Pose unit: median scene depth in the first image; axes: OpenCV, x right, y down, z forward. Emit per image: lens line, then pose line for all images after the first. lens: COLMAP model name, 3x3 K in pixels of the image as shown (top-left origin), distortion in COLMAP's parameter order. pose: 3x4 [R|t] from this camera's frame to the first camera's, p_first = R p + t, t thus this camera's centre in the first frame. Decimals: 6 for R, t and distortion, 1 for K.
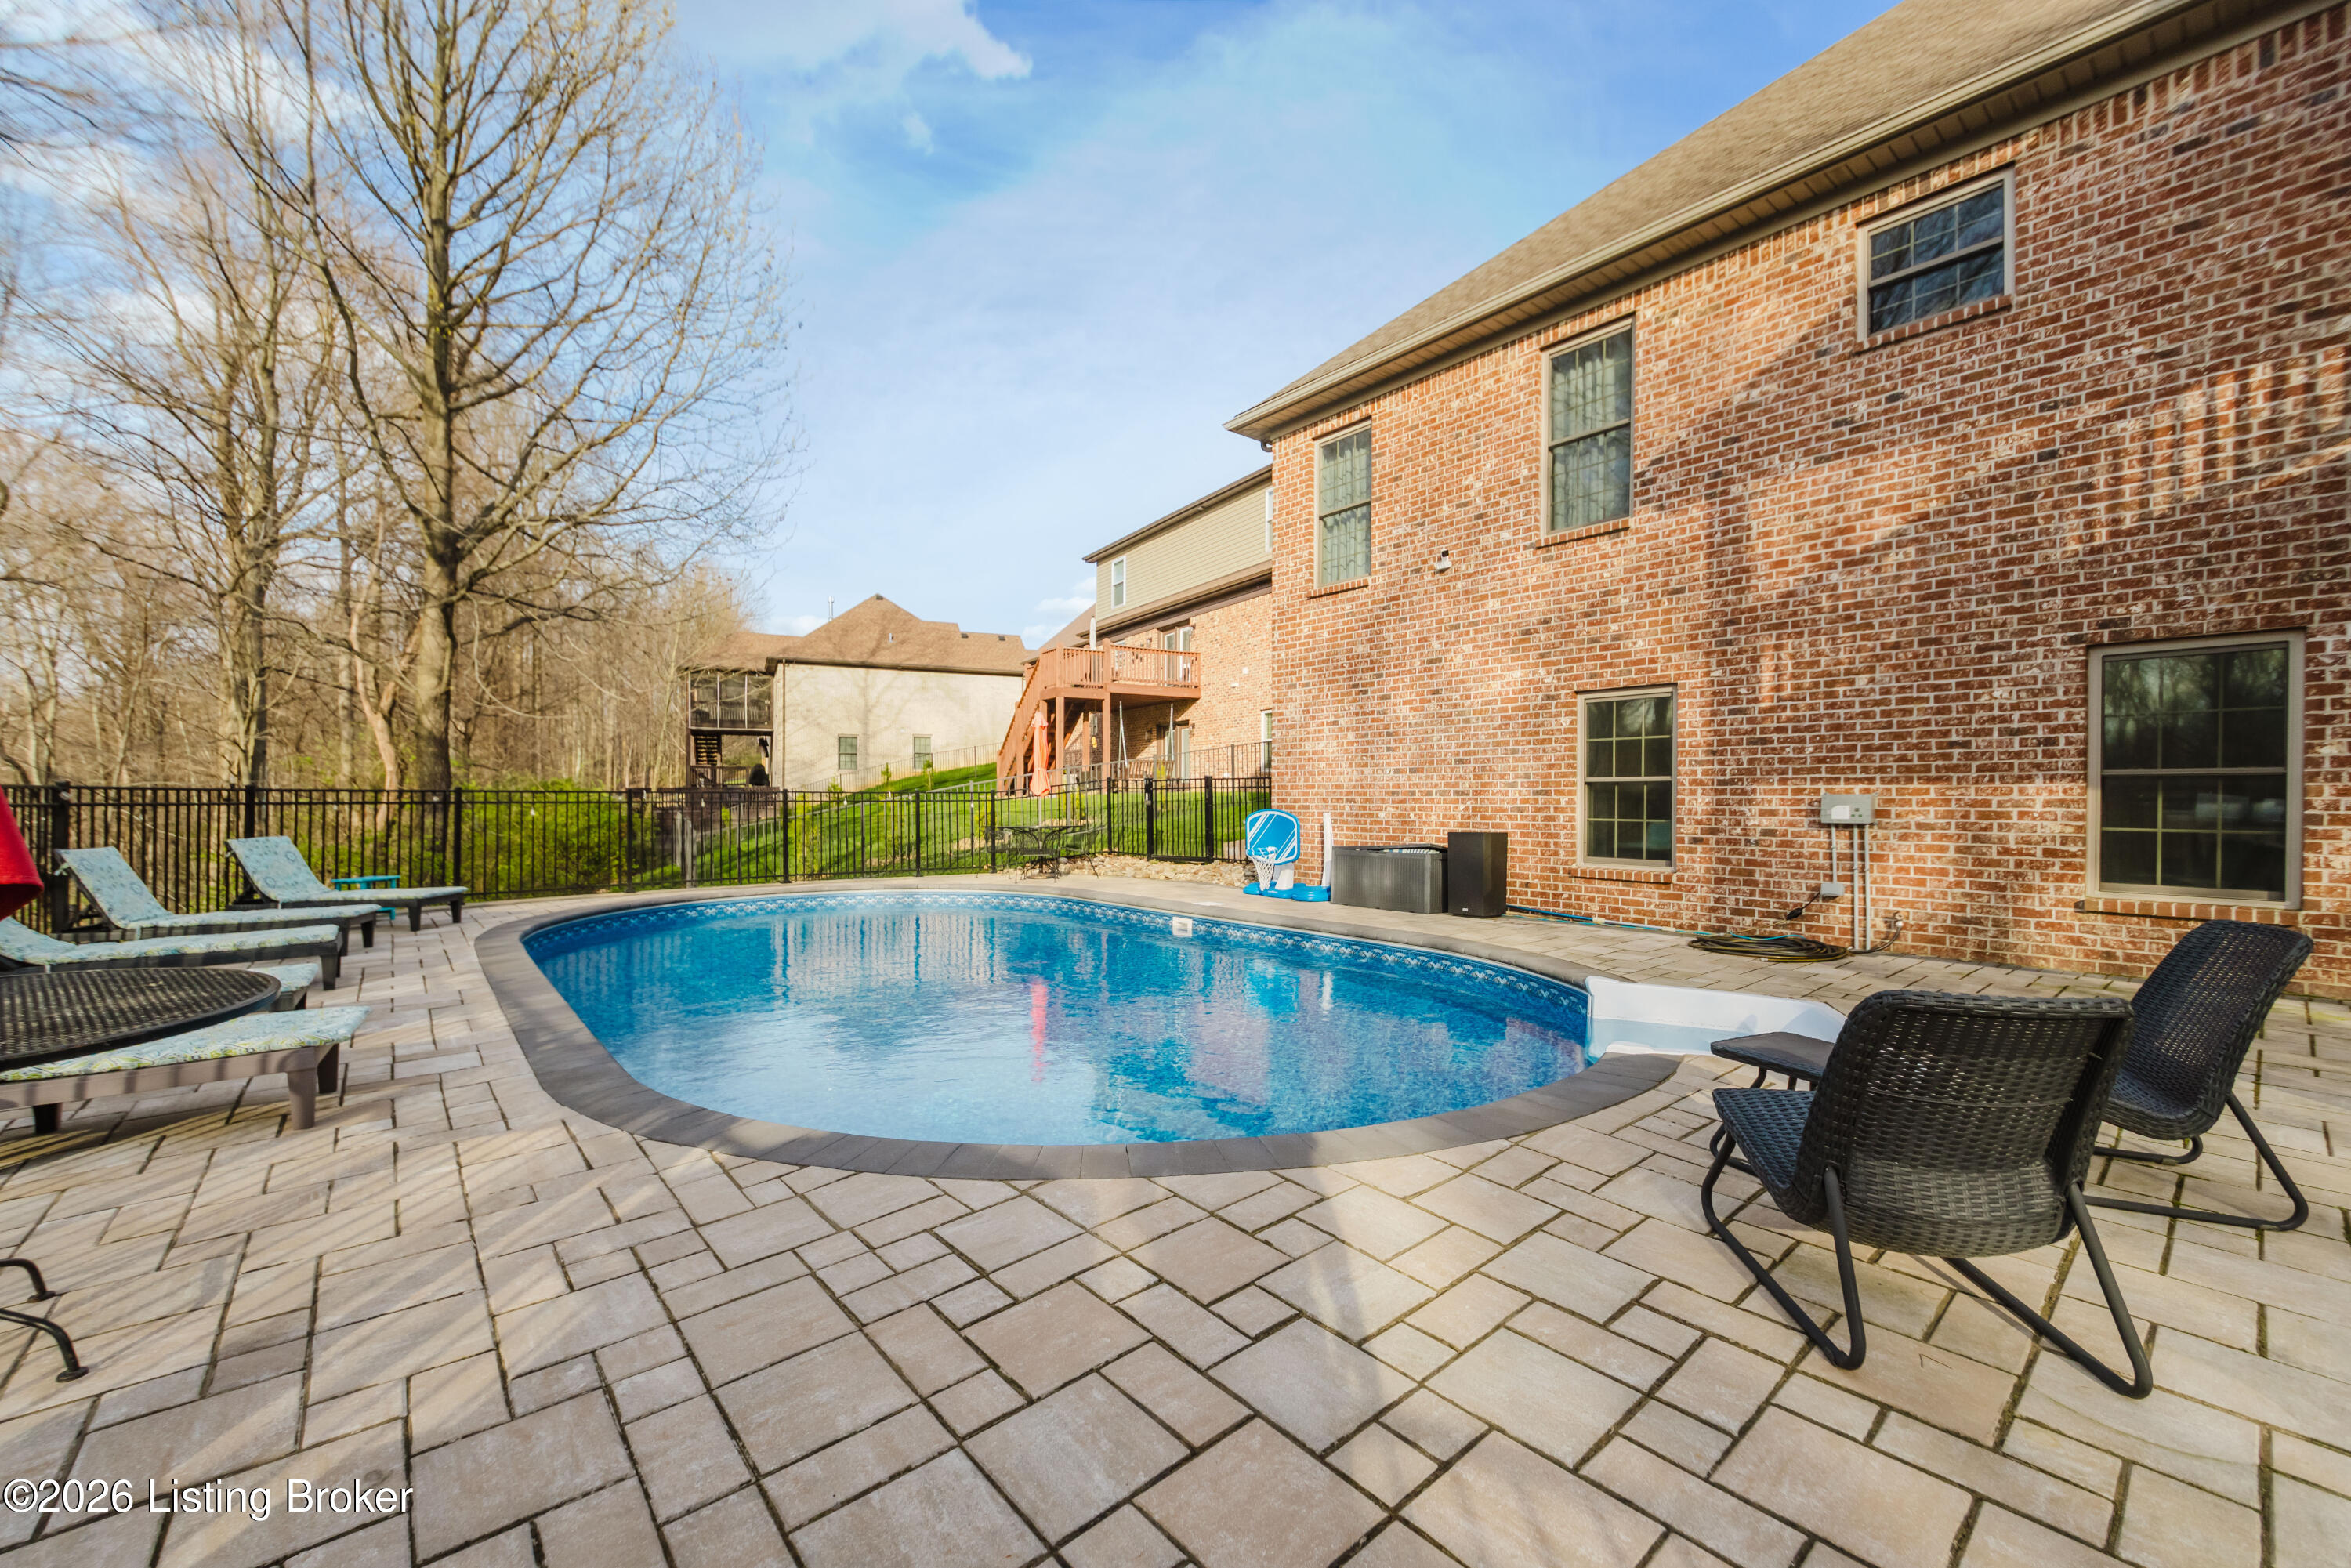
lens RADIAL K [[928.6, 0, 1178.6], [0, 928.6, 814.4], [0, 0, 1]] dist [0.000543, 0.000004]
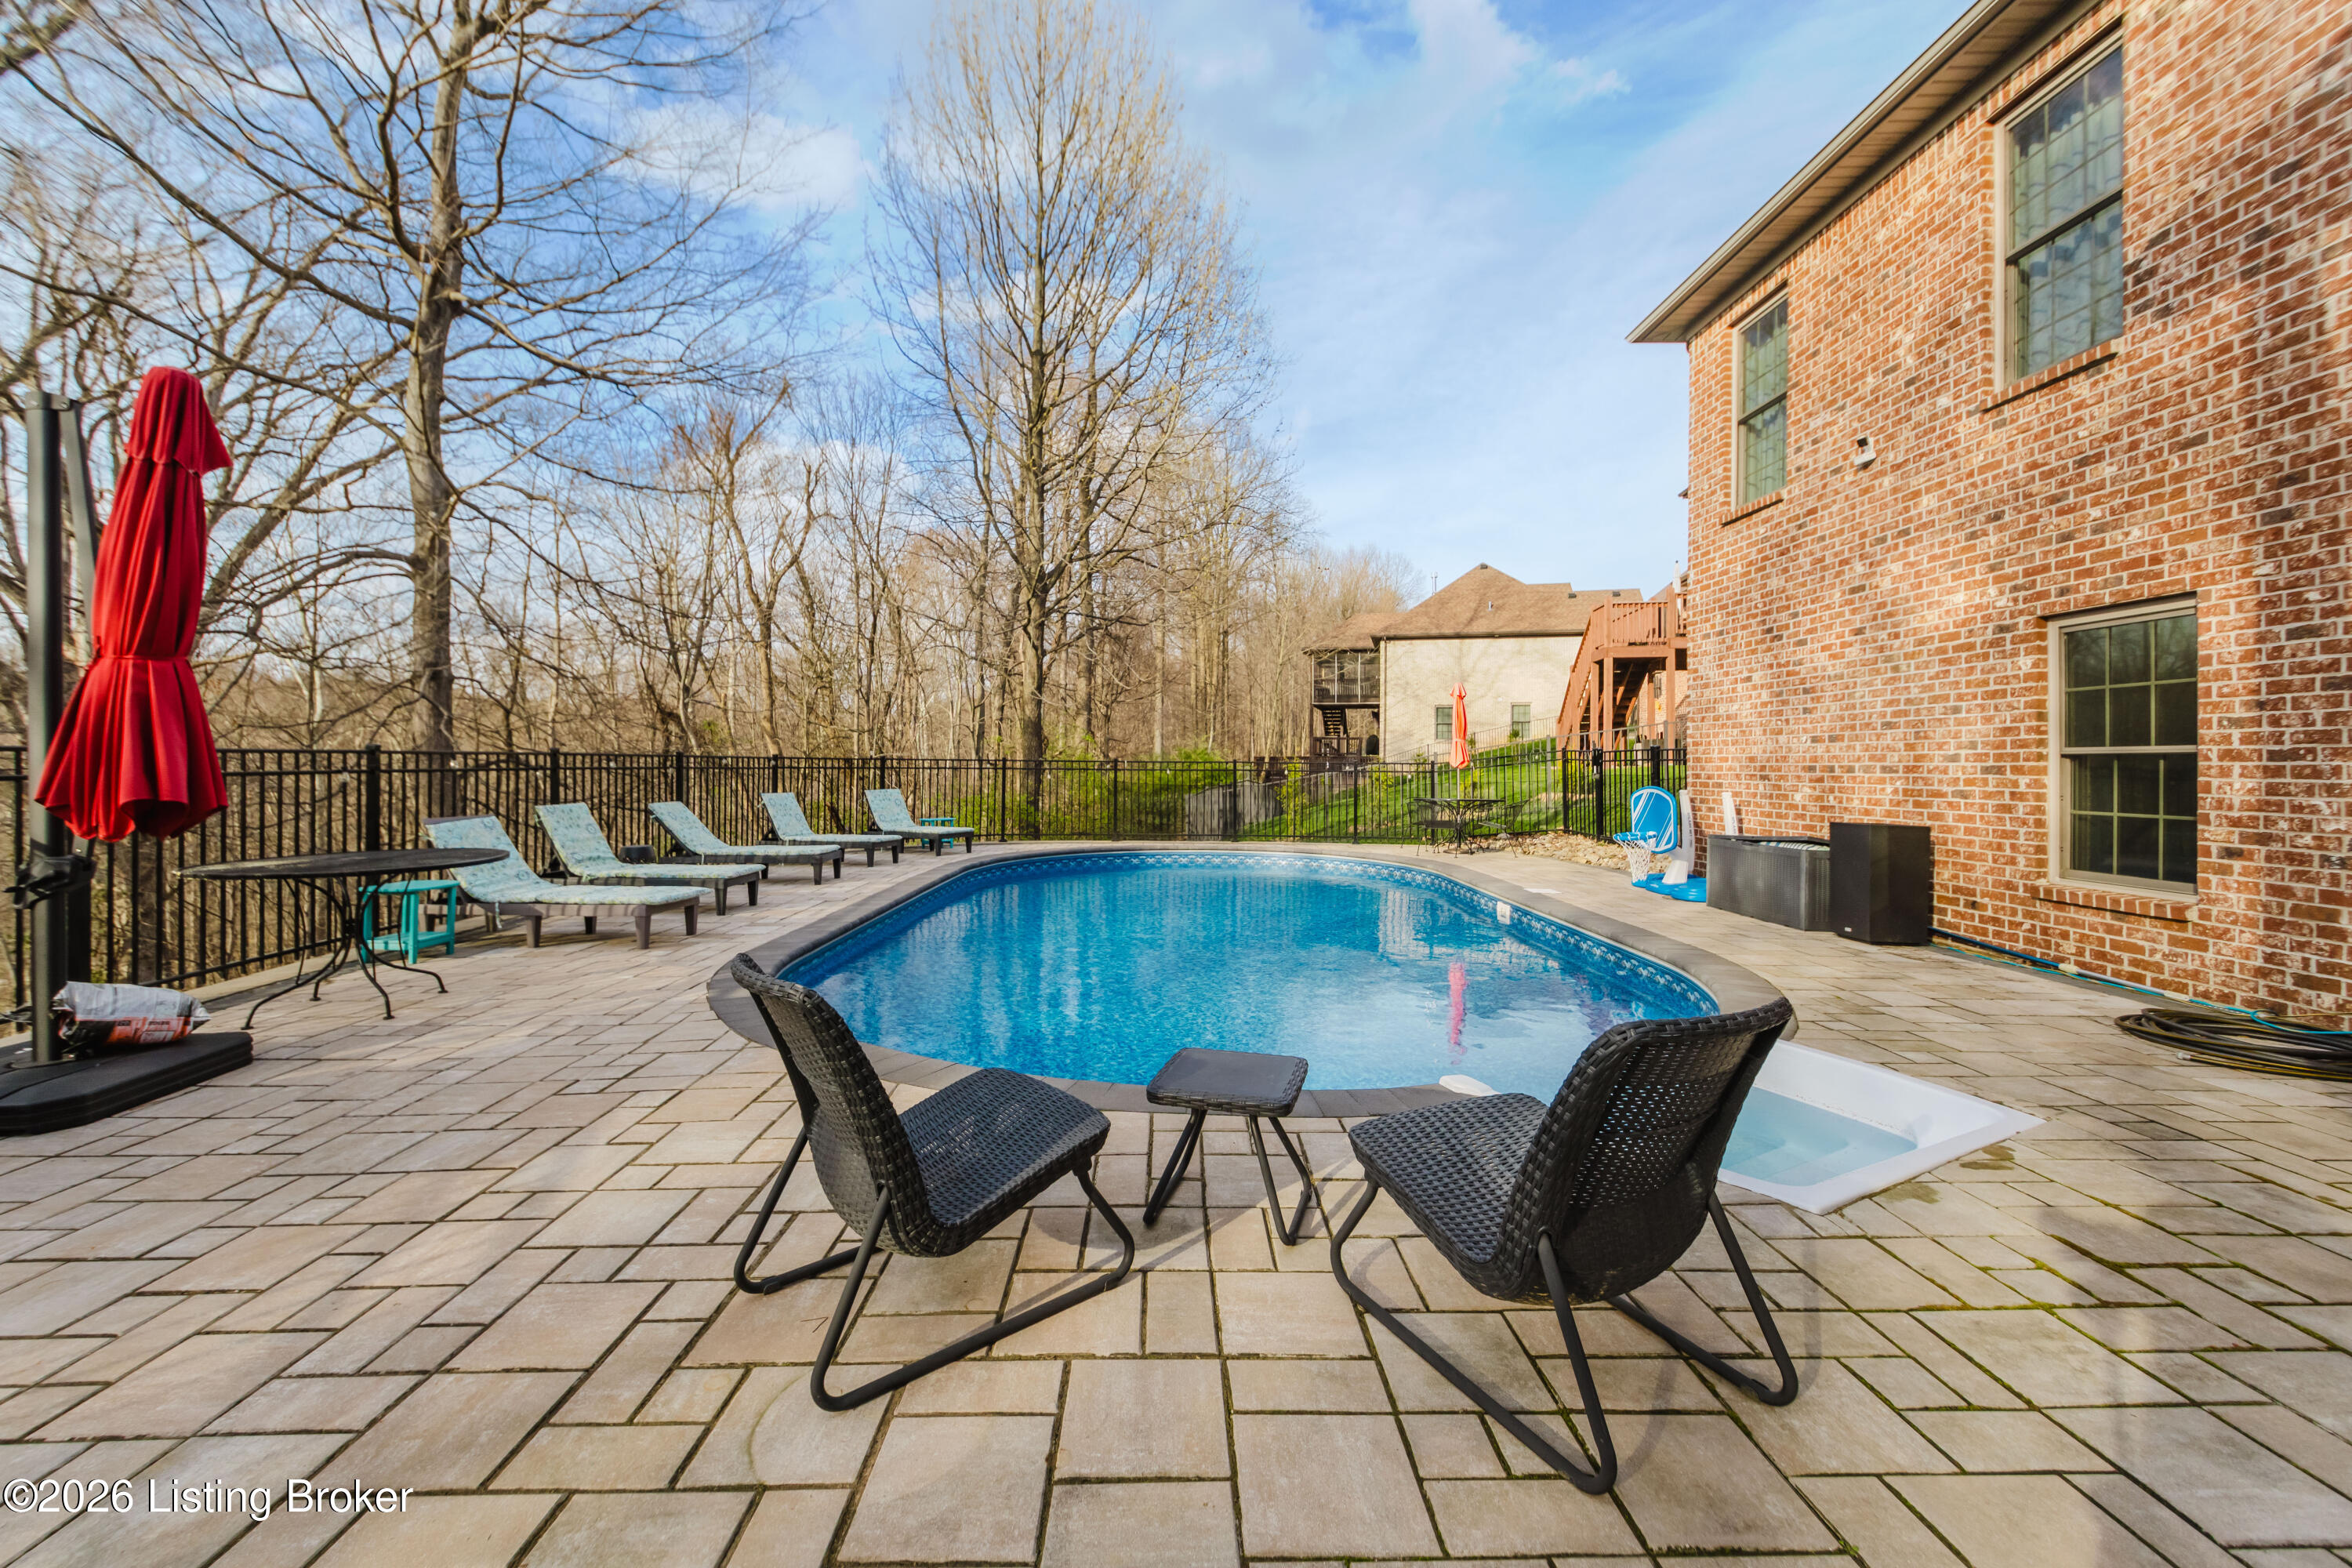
lens RADIAL K [[958.3, 0, 1172.5], [0, 958.3, 769.5], [0, 0, 1]] dist [-0.001528, -0.000202]
pose [[0.754582, 0.010575, -0.656121, 0.438421], [-0.021339, 0.999737, -0.008429, -0.005647], [0.655859, 0.020361, 0.754609, 0.090503]]
